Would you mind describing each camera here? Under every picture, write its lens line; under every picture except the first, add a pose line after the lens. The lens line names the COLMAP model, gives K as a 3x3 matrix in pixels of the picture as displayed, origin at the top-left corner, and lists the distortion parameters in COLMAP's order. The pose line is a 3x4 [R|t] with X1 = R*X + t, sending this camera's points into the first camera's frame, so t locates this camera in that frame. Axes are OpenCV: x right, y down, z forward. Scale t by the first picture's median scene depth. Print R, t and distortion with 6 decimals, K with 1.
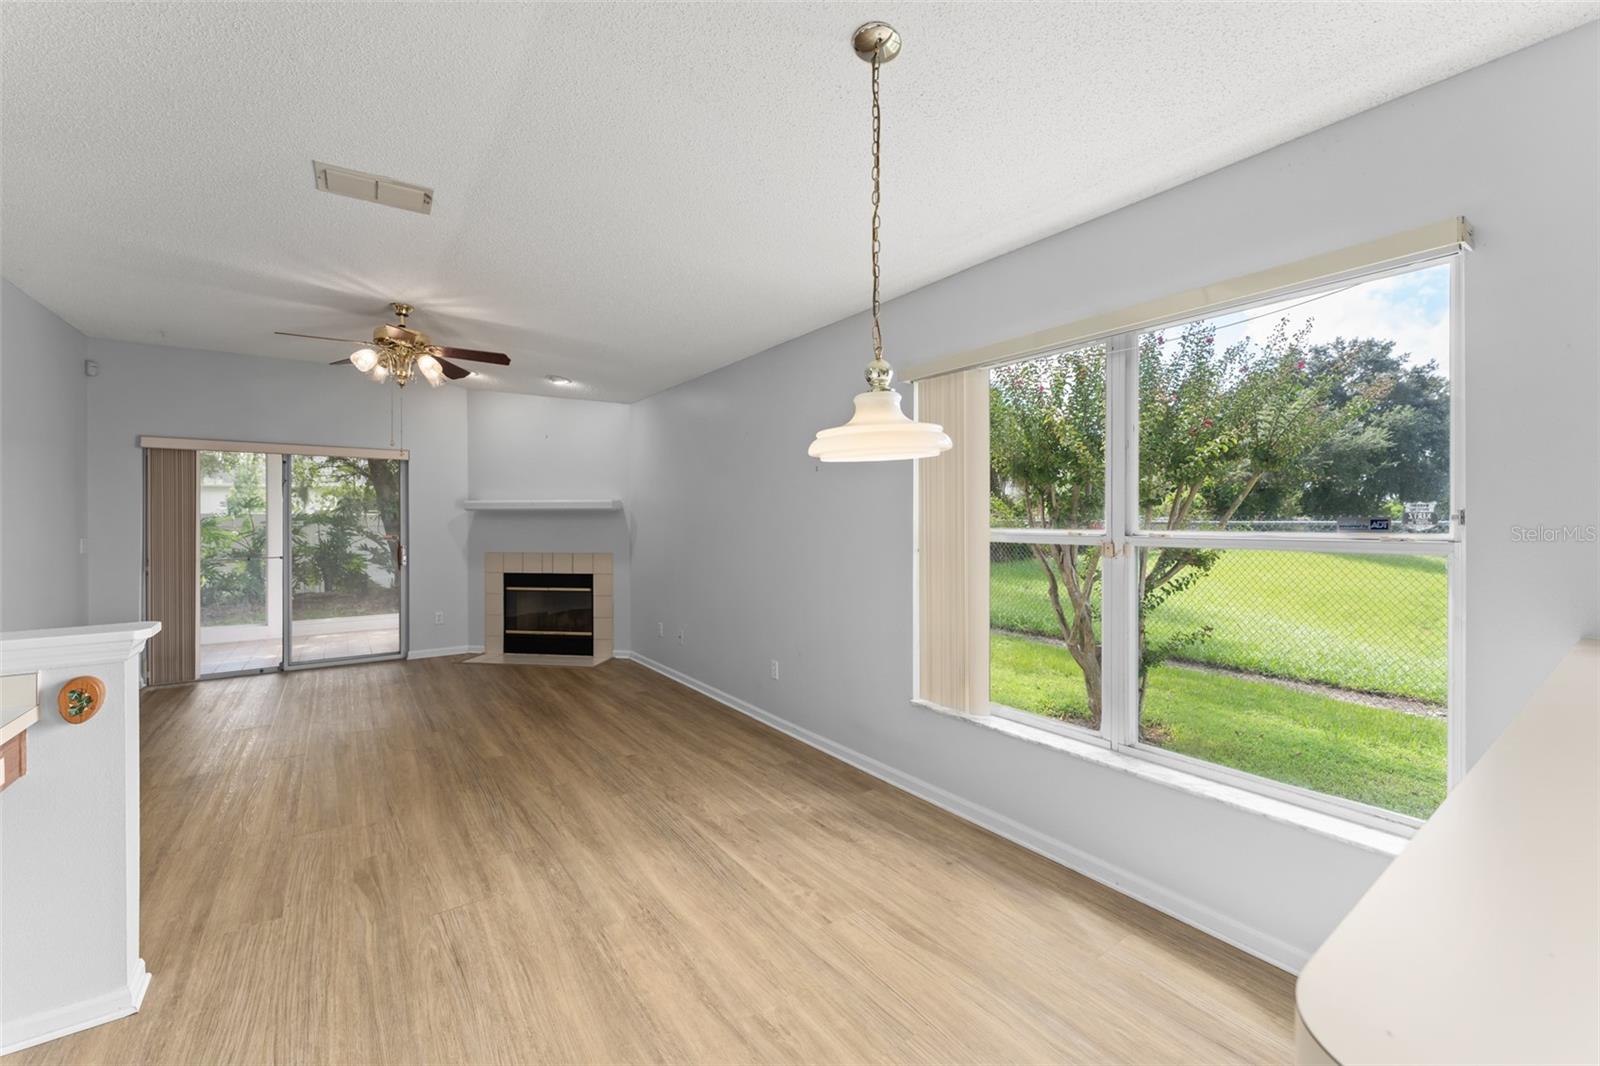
lens RADIAL K [[635.6, 0, 803.4], [0, 635.6, 520.1], [0, 0, 1]] dist [-0.002199, -0.000127]
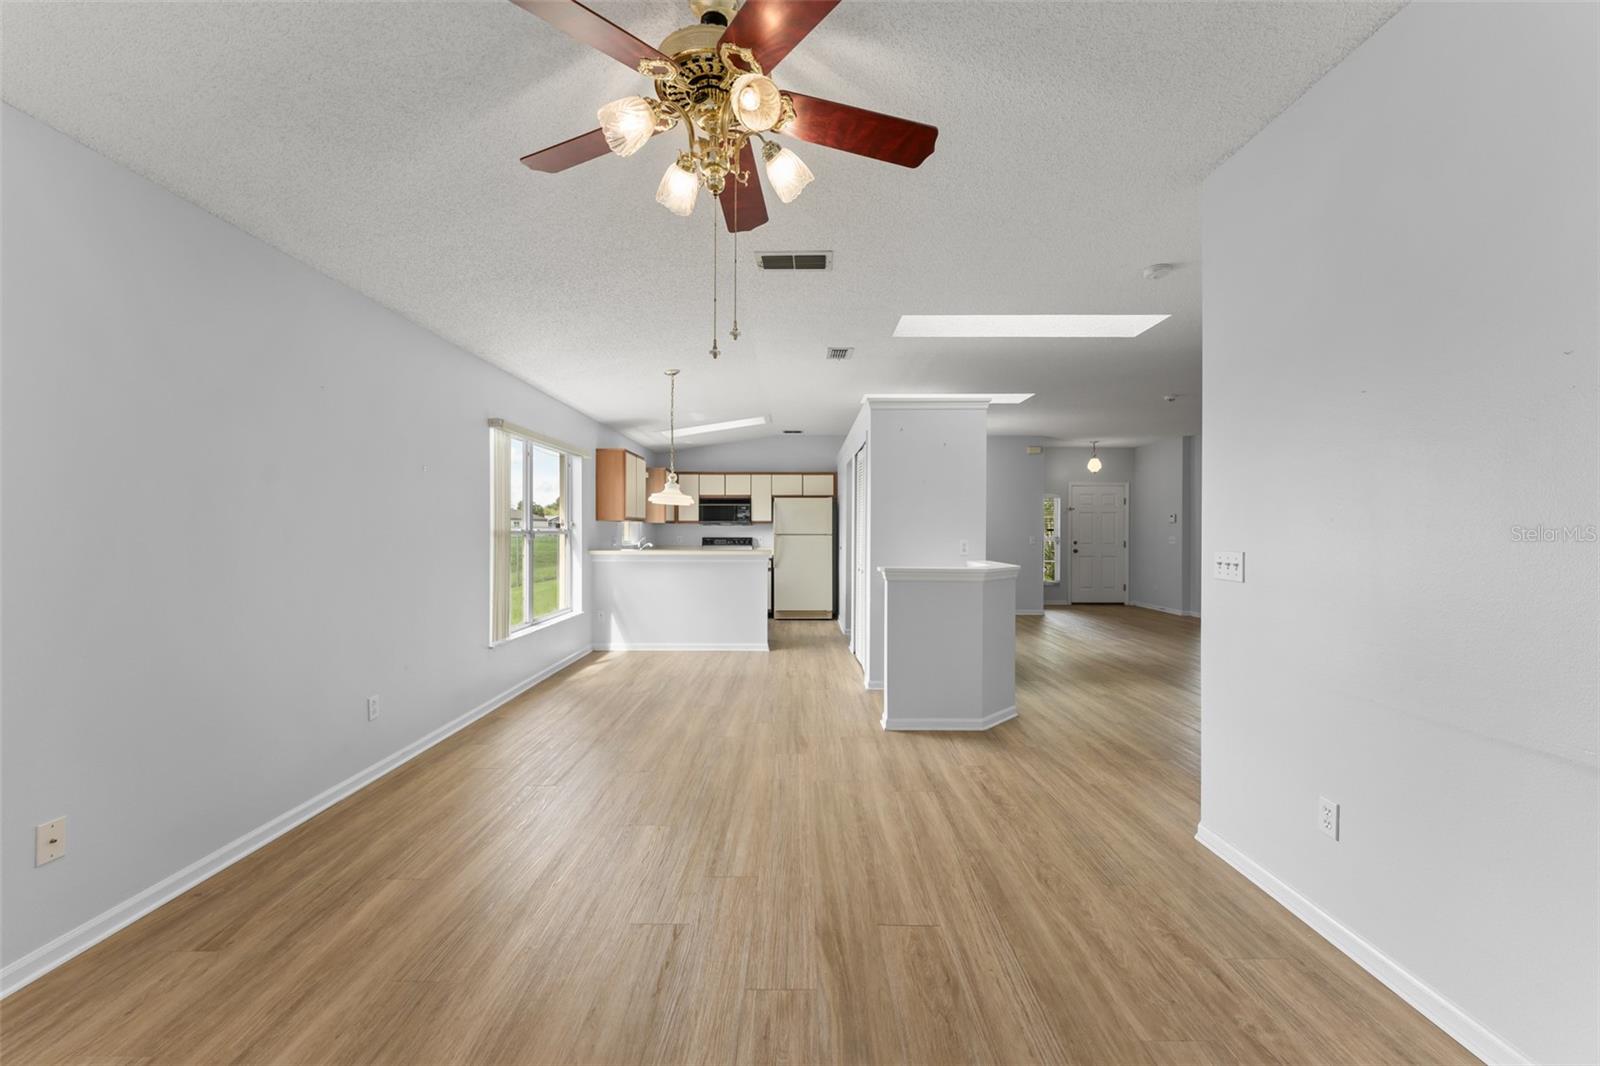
lens RADIAL K [[635.6, 0, 791.7], [0, 635.6, 532.3], [0, 0, 1]] dist [-0.002199, -0.000127]
pose [[-0.801257, -0.003187, 0.598312, -0.700110], [-0.000696, 0.999990, 0.004394, 0.010509], [-0.598320, 0.003104, -0.801251, 0.988905]]
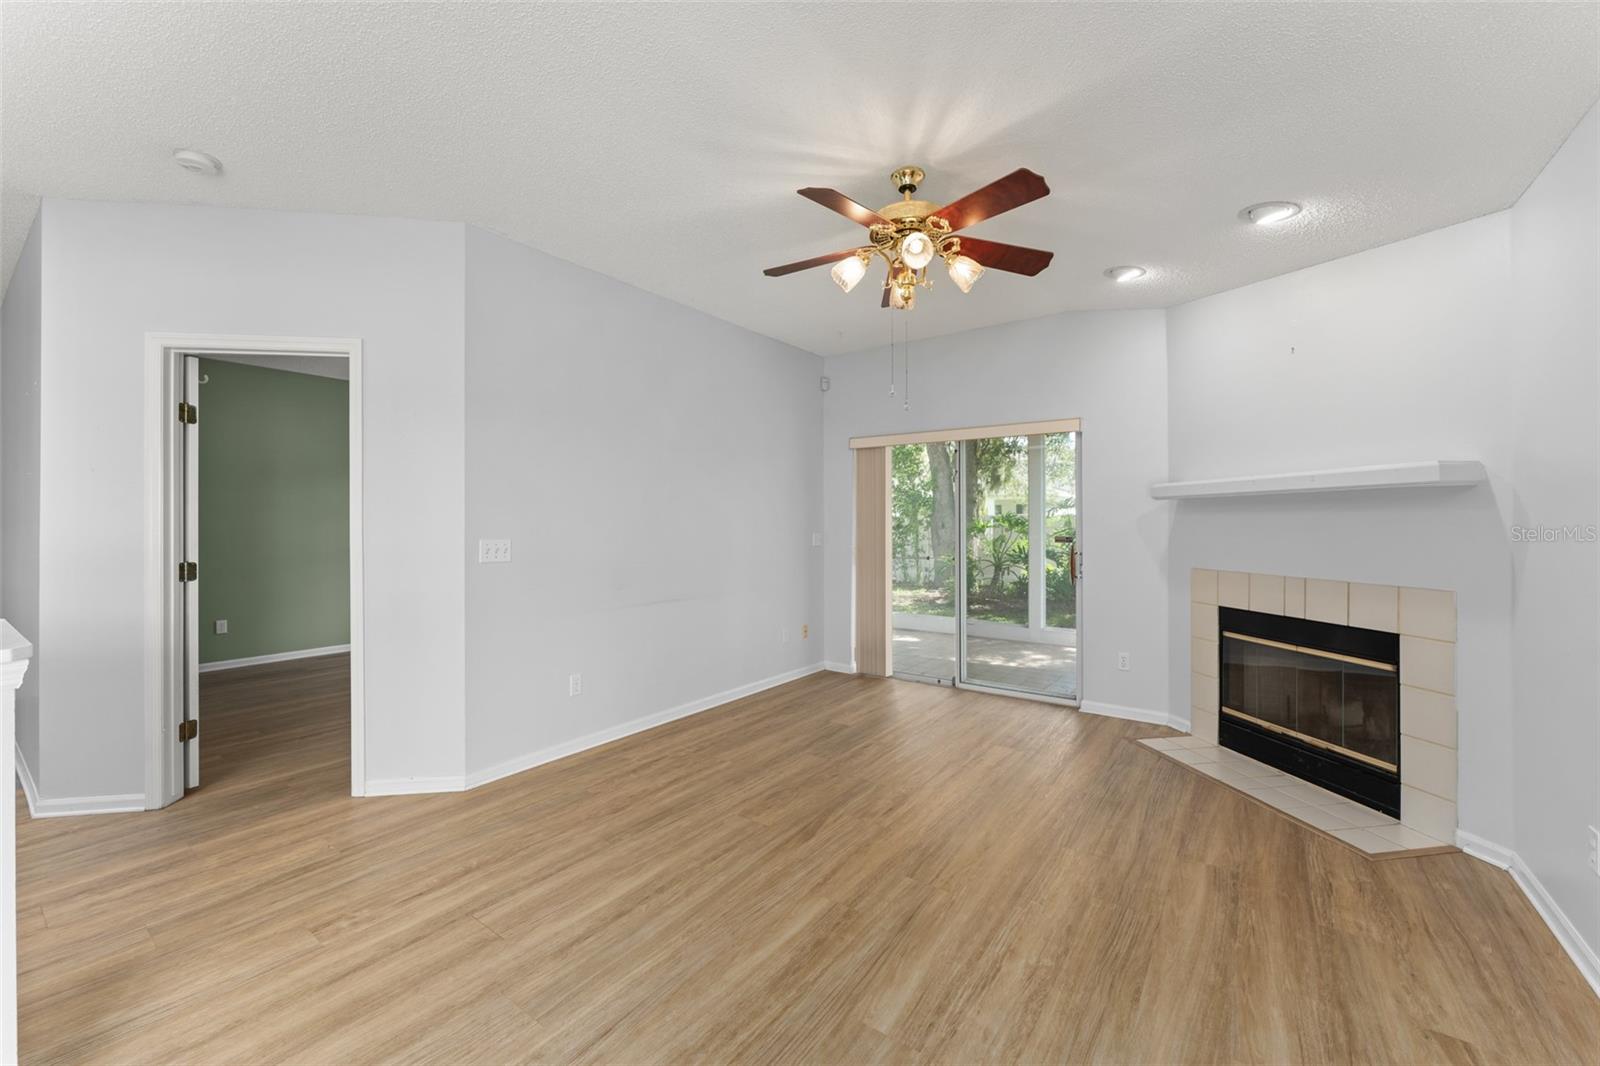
lens RADIAL K [[635.6, 0, 794.0], [0, 635.6, 523.1], [0, 0, 1]] dist [-0.002199, -0.000127]
pose [[0.304165, 0.001996, -0.952617, -0.046129], [-0.001618, 0.999997, 0.001579, 0.008867], [0.952618, 0.001061, 0.304167, 0.529030]]
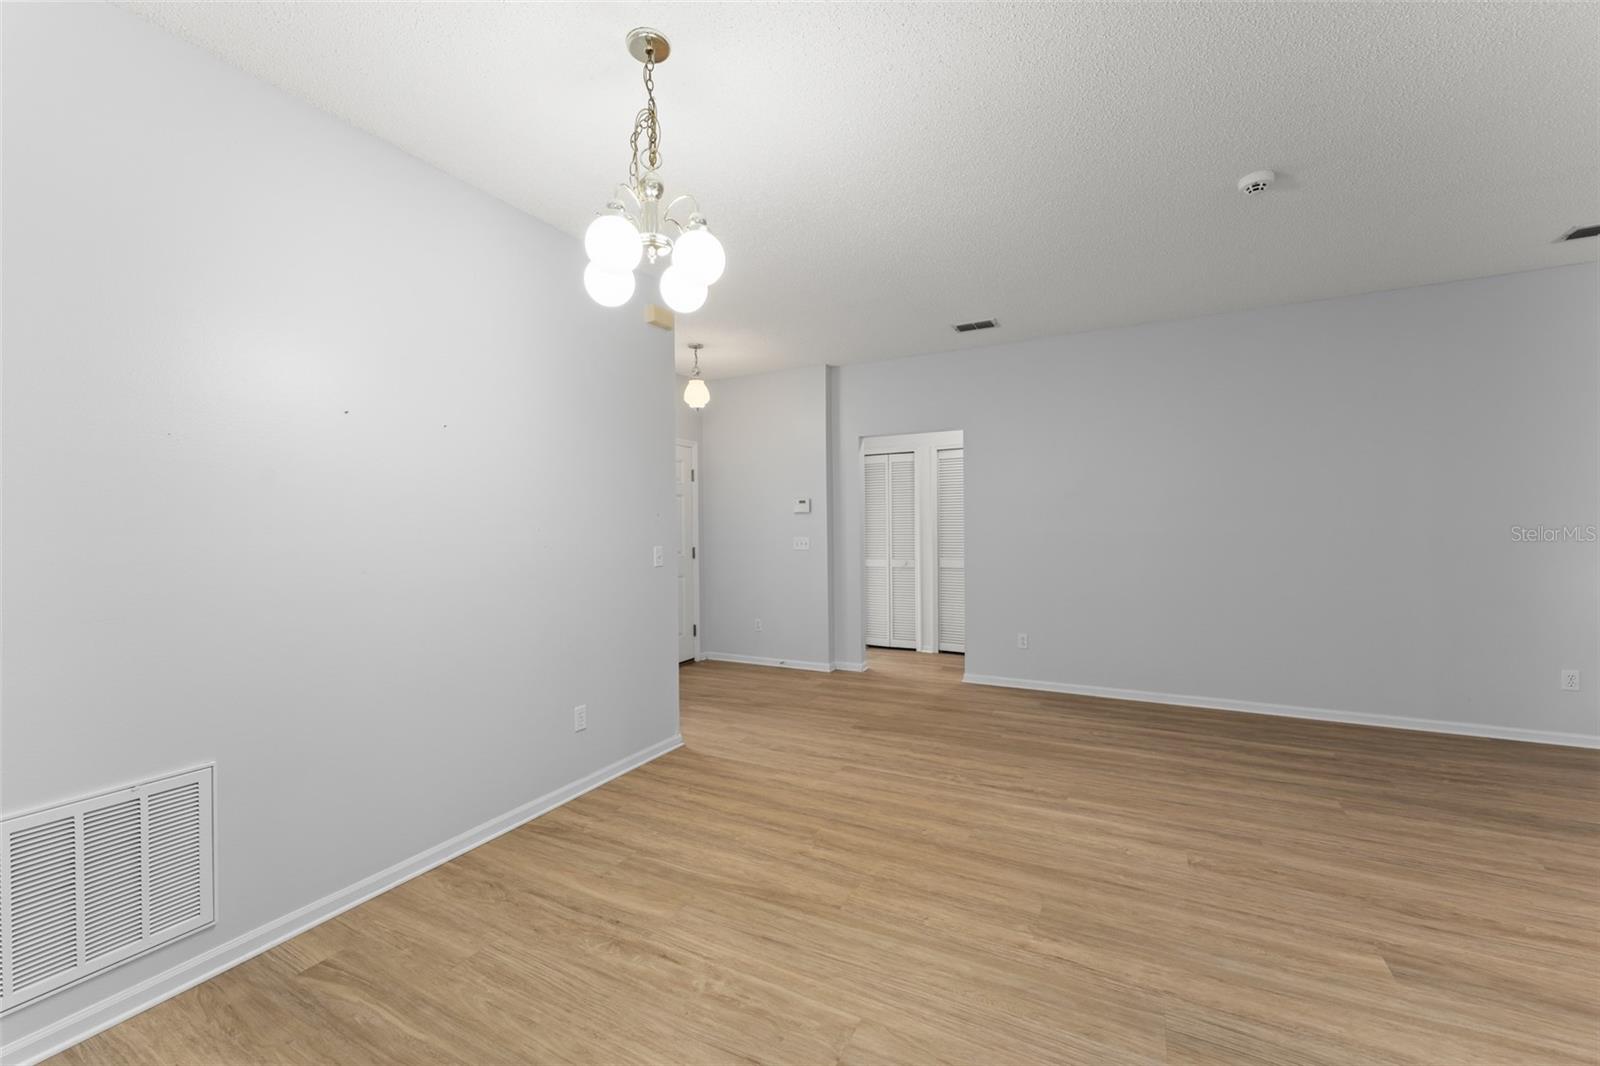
lens RADIAL K [[635.6, 0, 794.5], [0, 635.6, 530.6], [0, 0, 1]] dist [-0.002199, -0.000127]
pose [[-0.901768, 0.017182, -0.431879, -0.020479], [0.012911, 0.999834, 0.012820, 0.005472], [0.432028, 0.005985, -0.901840, -0.166308]]
